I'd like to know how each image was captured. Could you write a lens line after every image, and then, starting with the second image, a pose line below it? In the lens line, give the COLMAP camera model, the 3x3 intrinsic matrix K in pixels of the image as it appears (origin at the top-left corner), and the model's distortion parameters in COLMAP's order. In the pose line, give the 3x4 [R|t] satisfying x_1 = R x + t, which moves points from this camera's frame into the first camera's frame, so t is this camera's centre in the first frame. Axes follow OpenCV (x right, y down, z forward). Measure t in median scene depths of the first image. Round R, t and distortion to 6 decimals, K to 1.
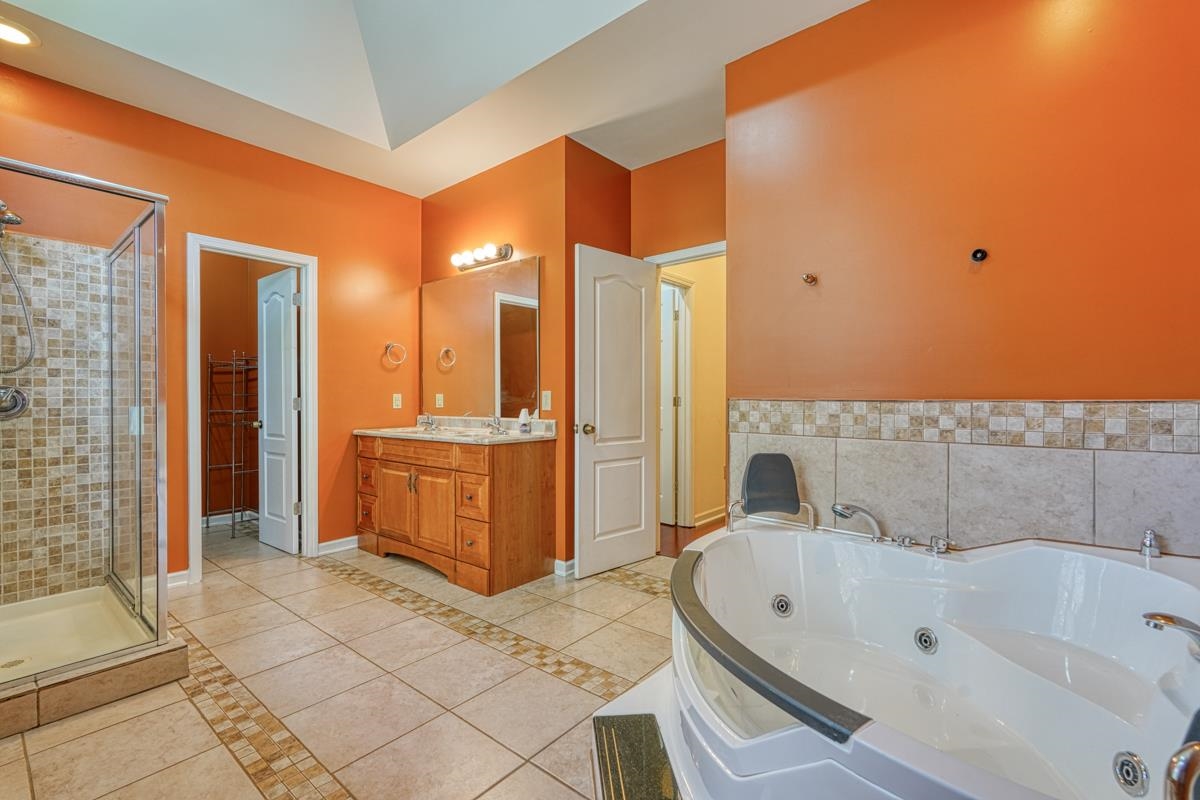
lens RADIAL K [[526.0, 0, 600.7], [0, 526.0, 403.6], [0, 0, 1]] dist [-0.000100, 0.001579]
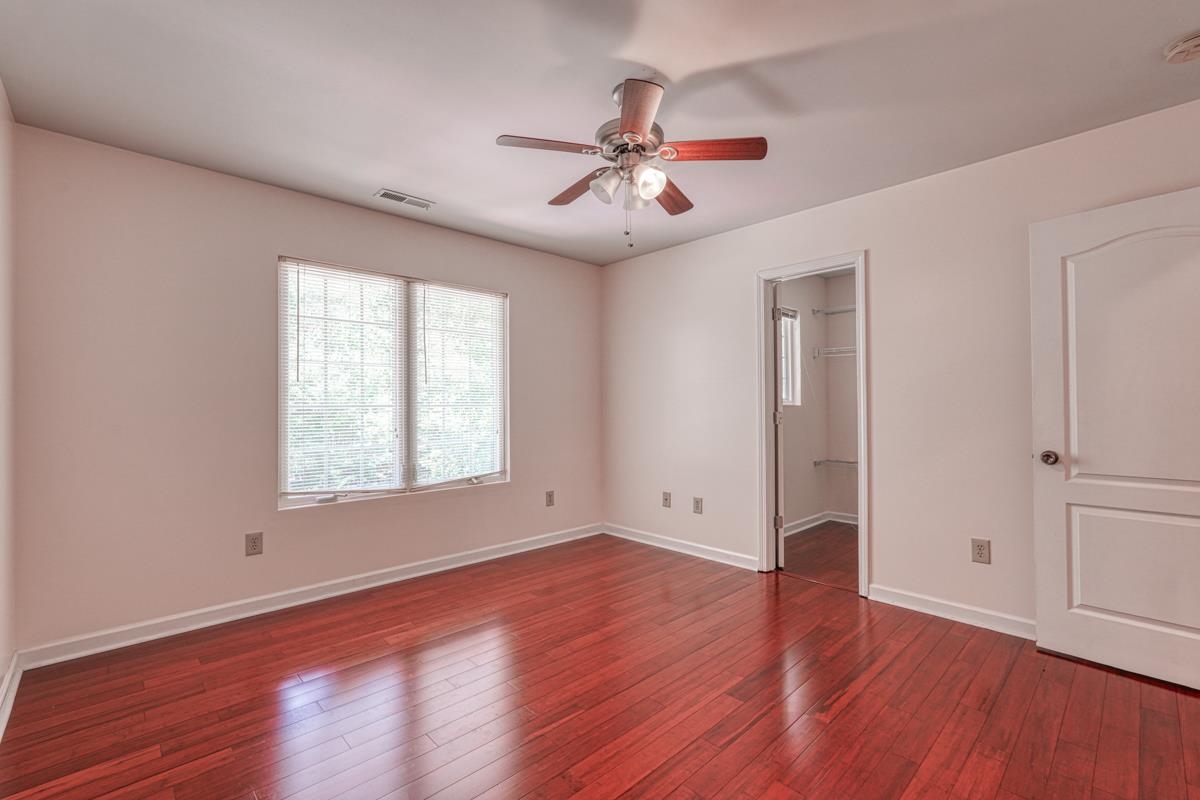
lens RADIAL K [[526.0, 0, 600.0], [0, 526.0, 400.6], [0, 0, 1]] dist [-0.000100, 0.001579]
pose [[-0.118156, -0.012876, -0.992912, 1.338191], [-0.005516, 0.999909, -0.012310, -0.035898], [0.992980, 0.004023, -0.118217, 0.710334]]
